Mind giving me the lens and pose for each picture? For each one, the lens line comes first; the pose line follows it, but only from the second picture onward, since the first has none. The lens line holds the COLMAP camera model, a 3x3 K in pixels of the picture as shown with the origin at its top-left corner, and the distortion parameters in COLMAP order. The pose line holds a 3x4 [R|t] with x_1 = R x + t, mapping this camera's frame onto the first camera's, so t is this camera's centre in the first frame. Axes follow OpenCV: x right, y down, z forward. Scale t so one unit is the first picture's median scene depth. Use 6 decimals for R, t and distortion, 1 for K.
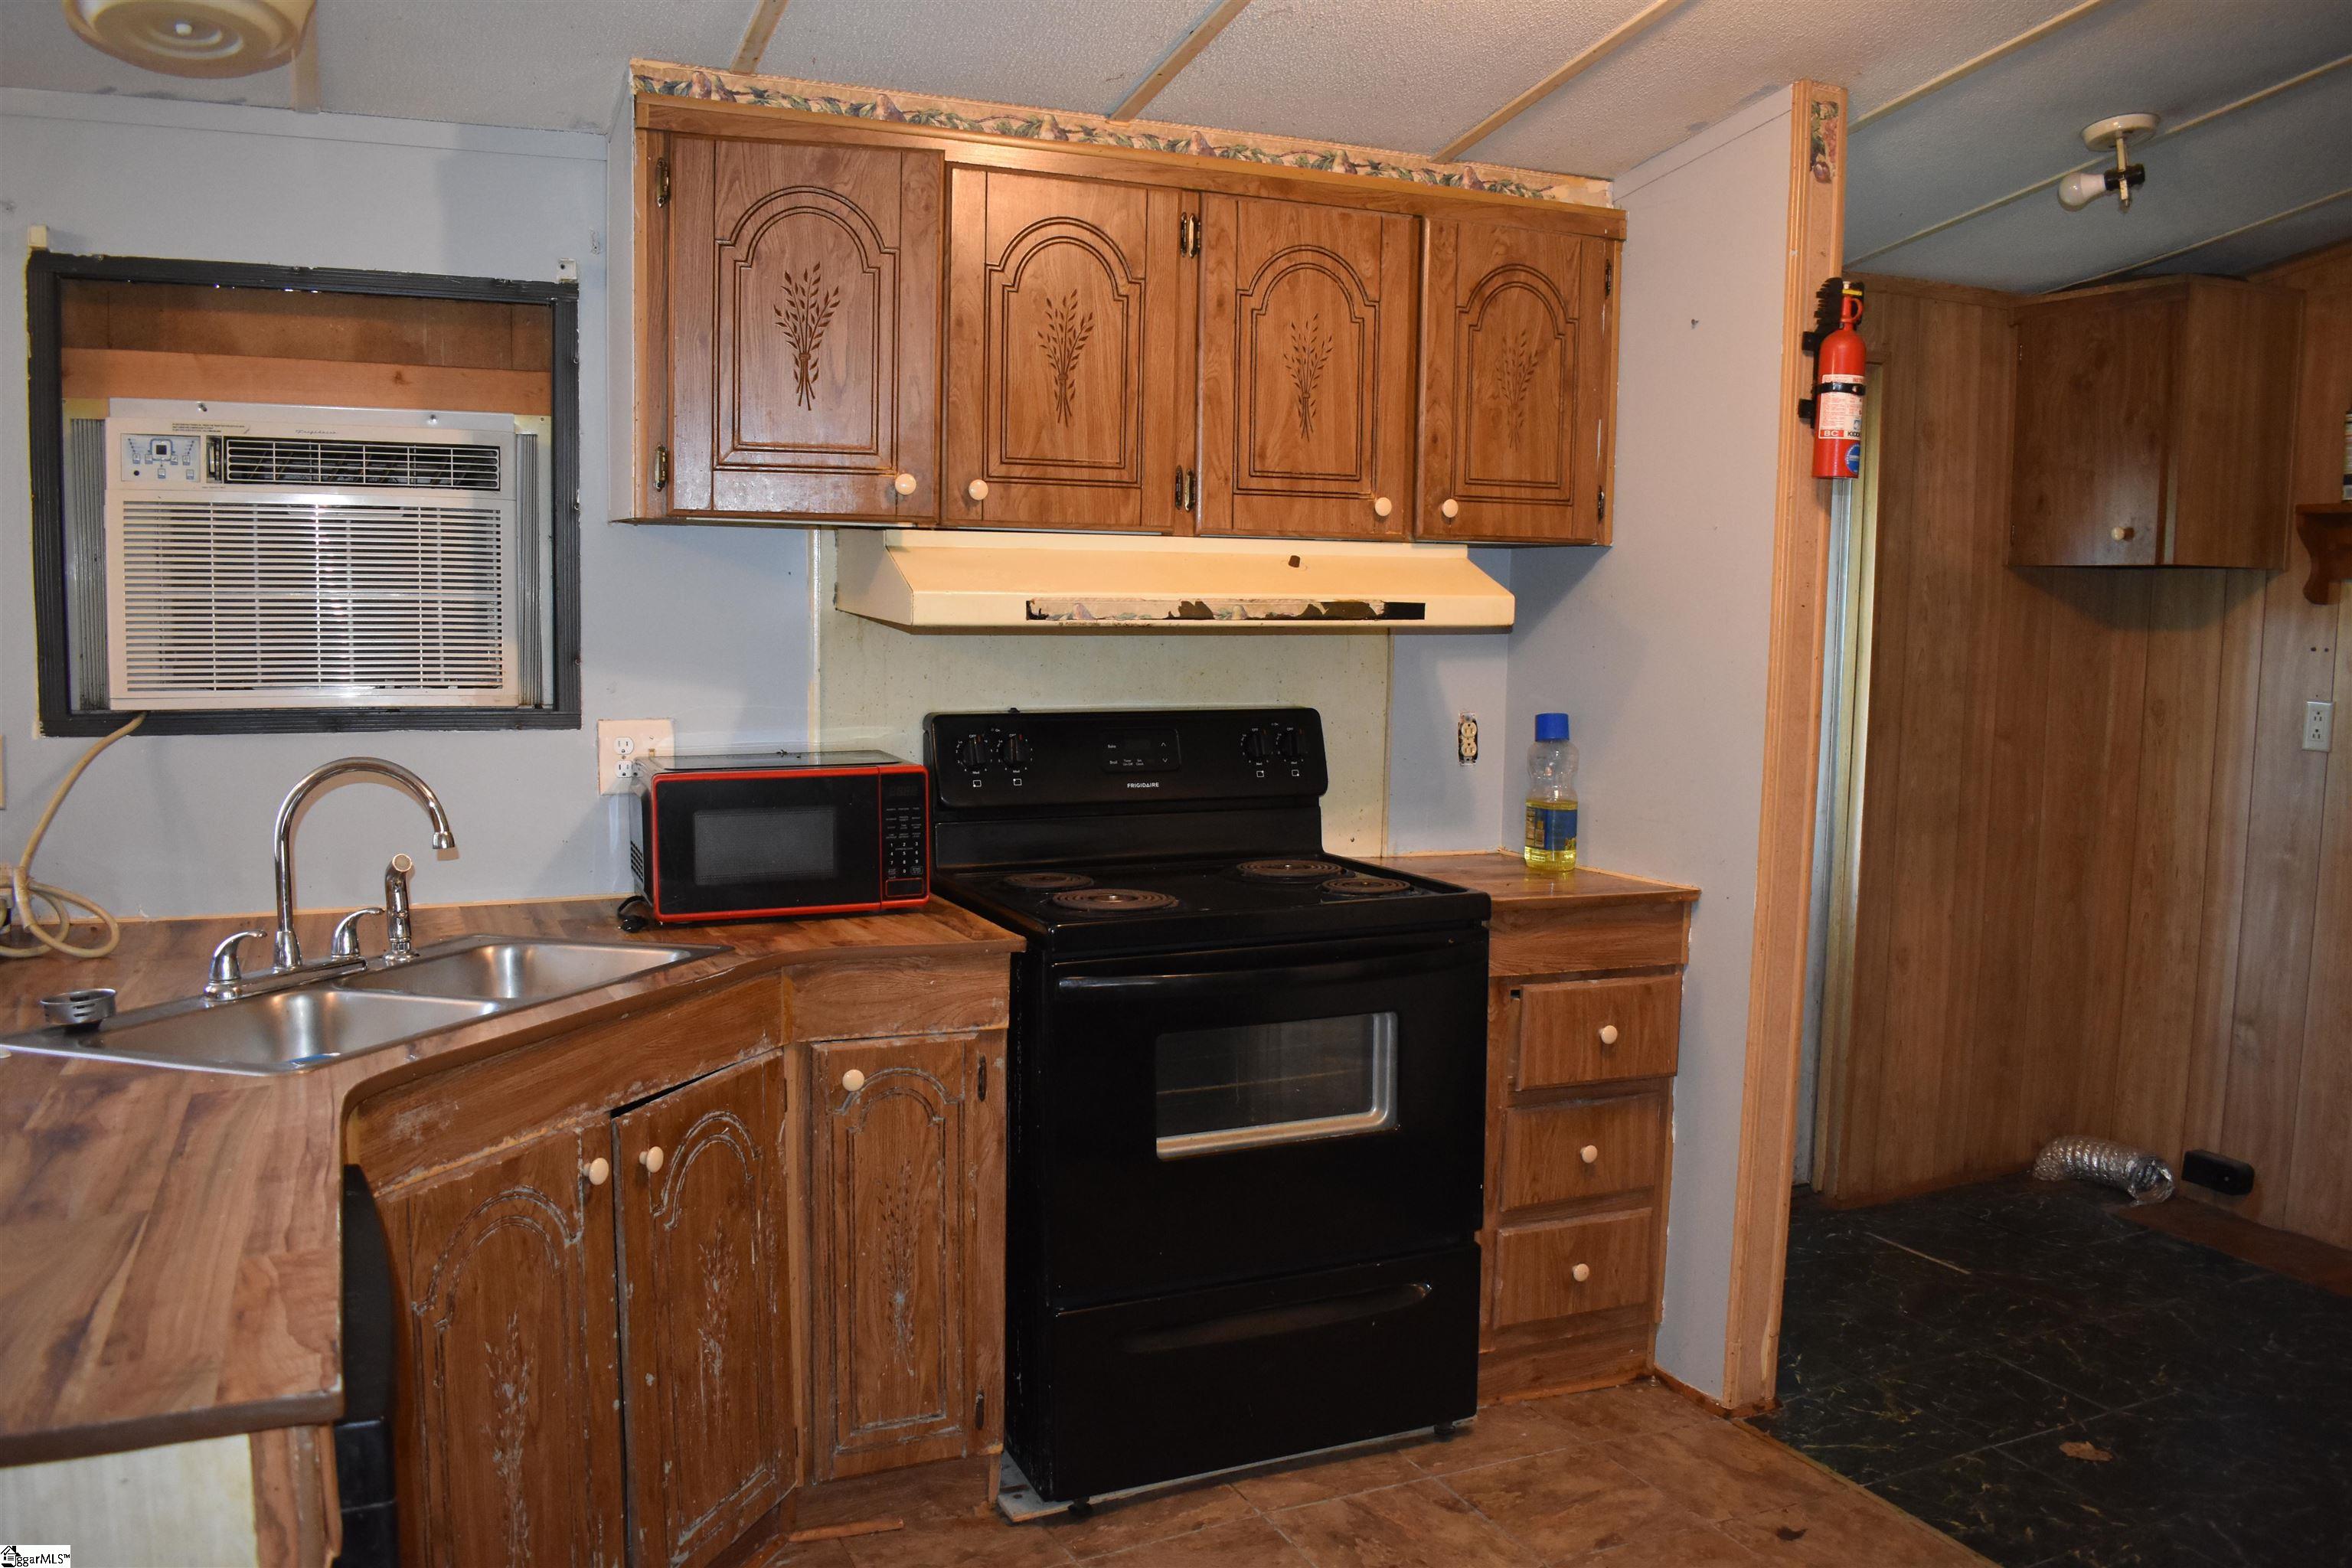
lens RADIAL K [[1892.5, 0, 1176.0], [0, 1892.5, 784.0], [0, 0, 1]] dist [-0.095405, 0.016098]
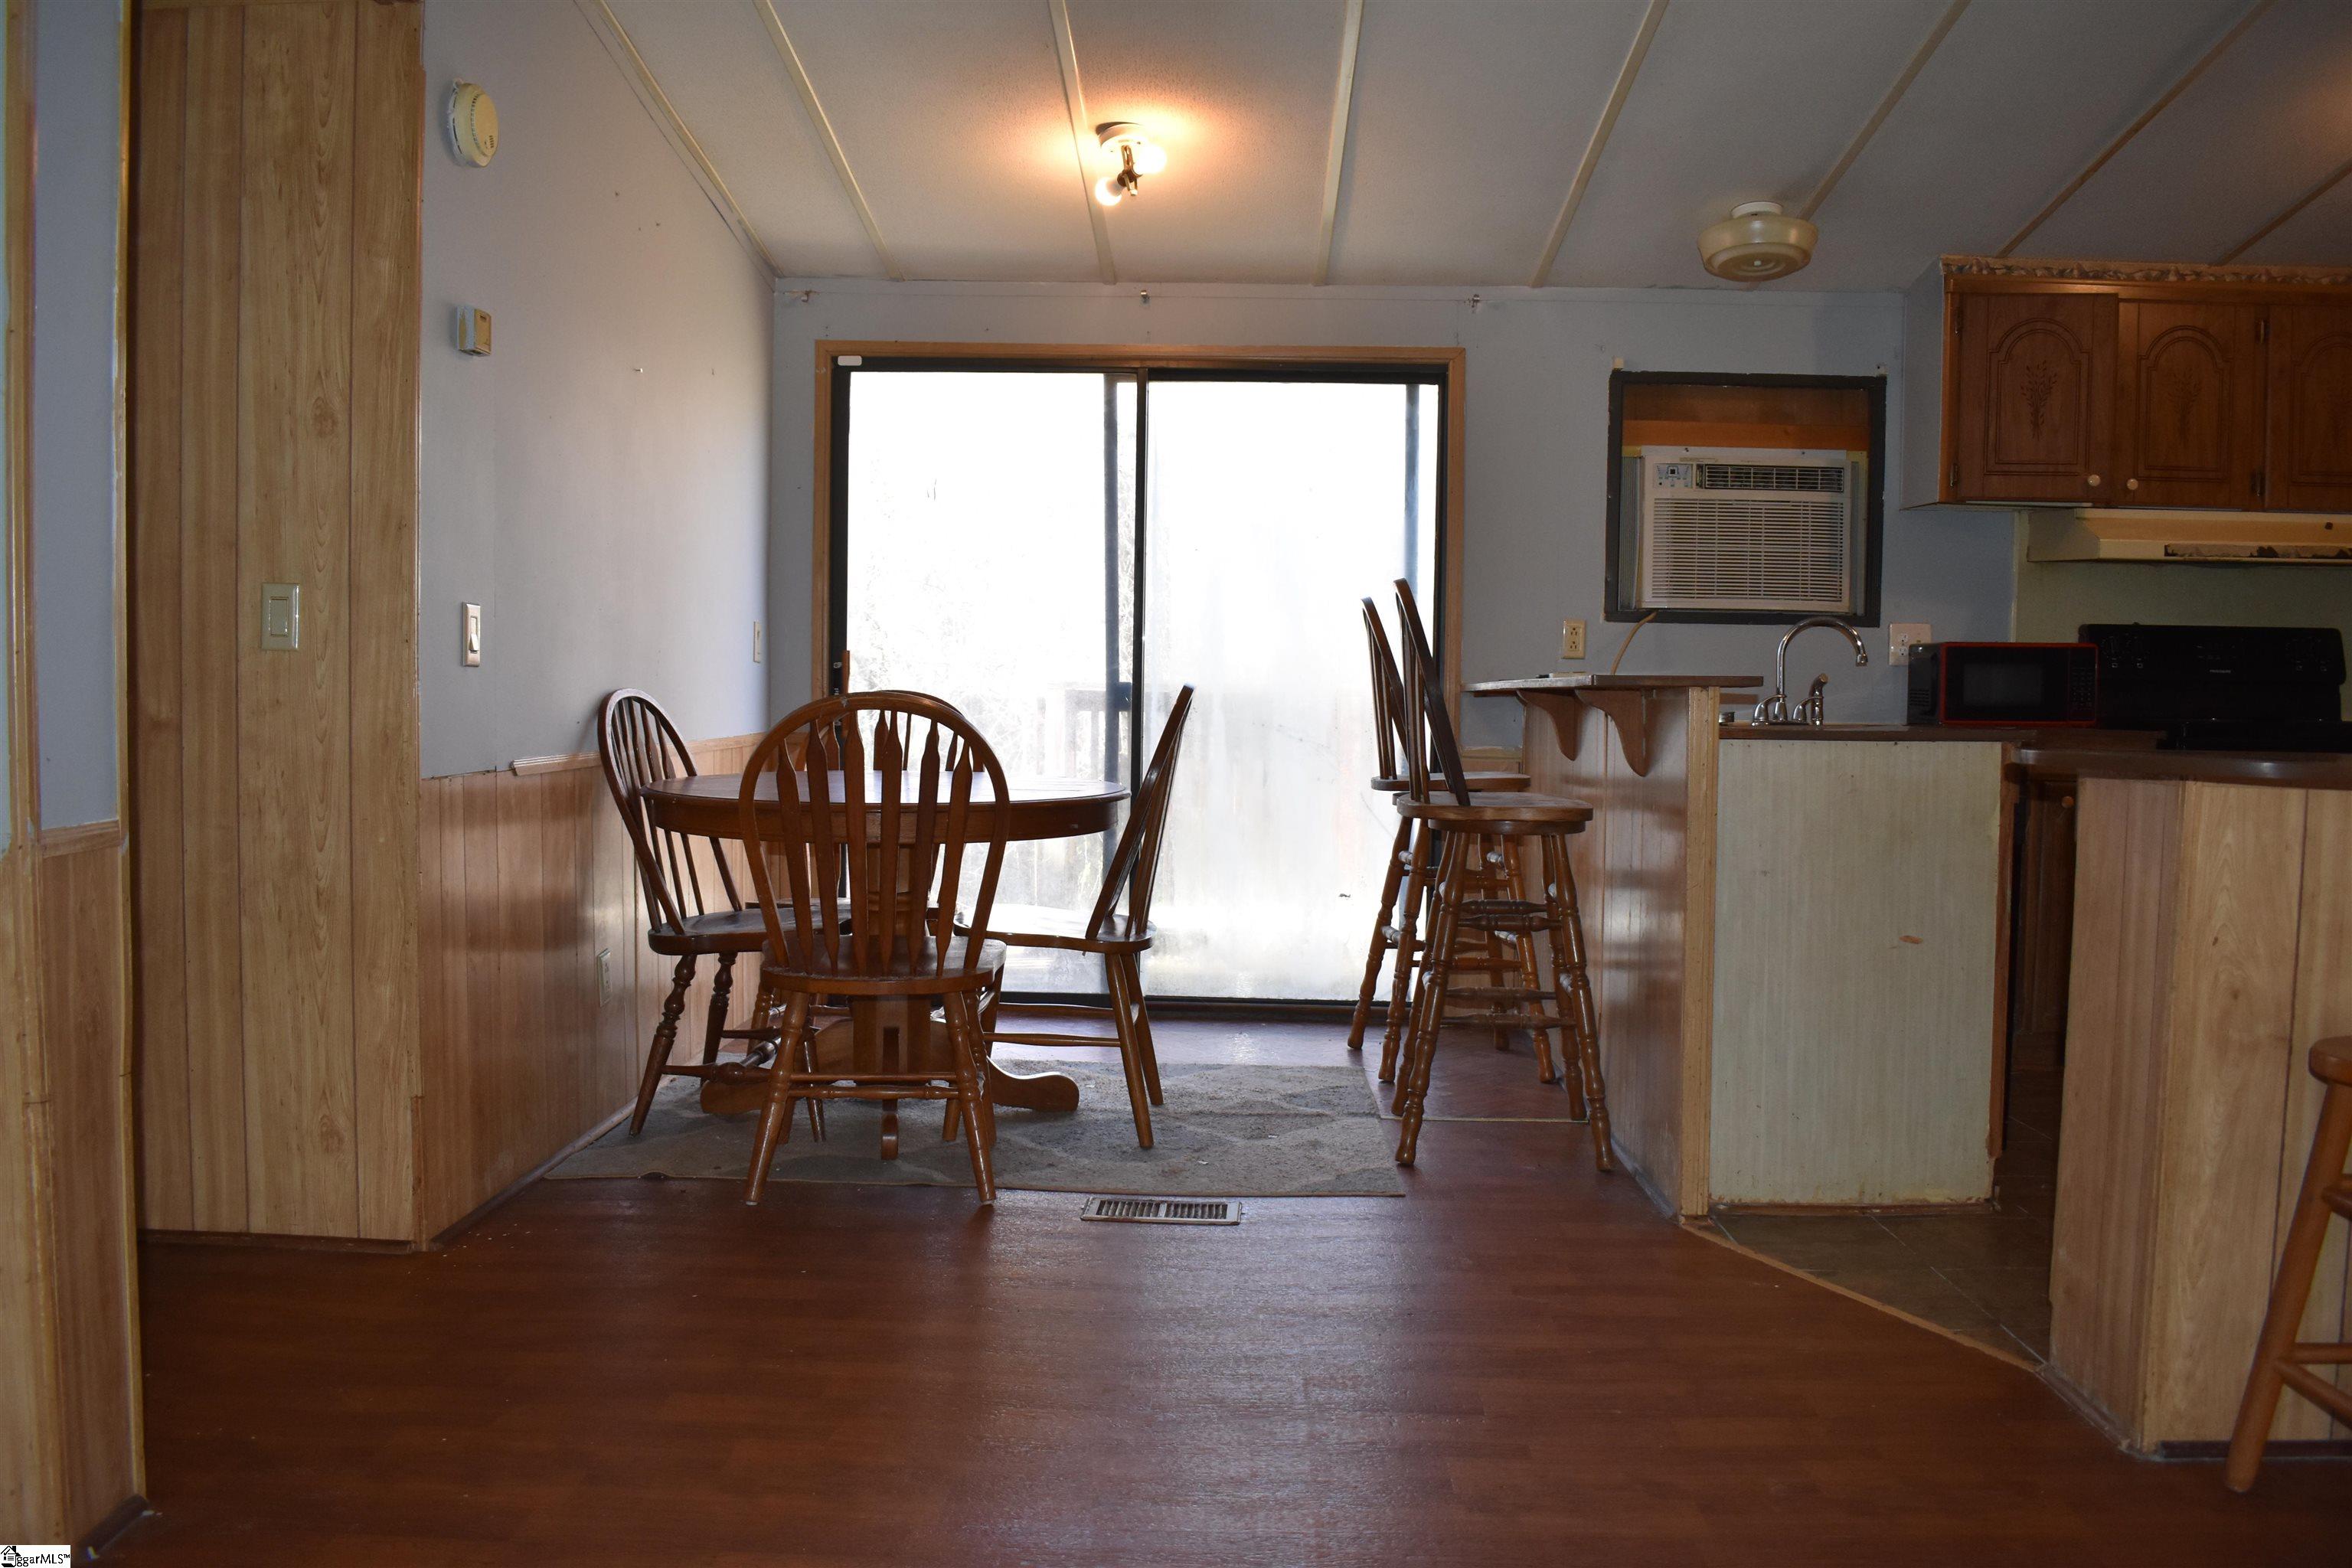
lens RADIAL K [[1892.5, 0, 1176.0], [0, 1892.5, 784.0], [0, 0, 1]] dist [-0.095405, 0.016098]
pose [[0.894231, 0.024444, -0.446938, -0.126900], [-0.044273, 0.998442, -0.033974, 0.215292], [0.445411, 0.050168, 0.893919, -0.891026]]
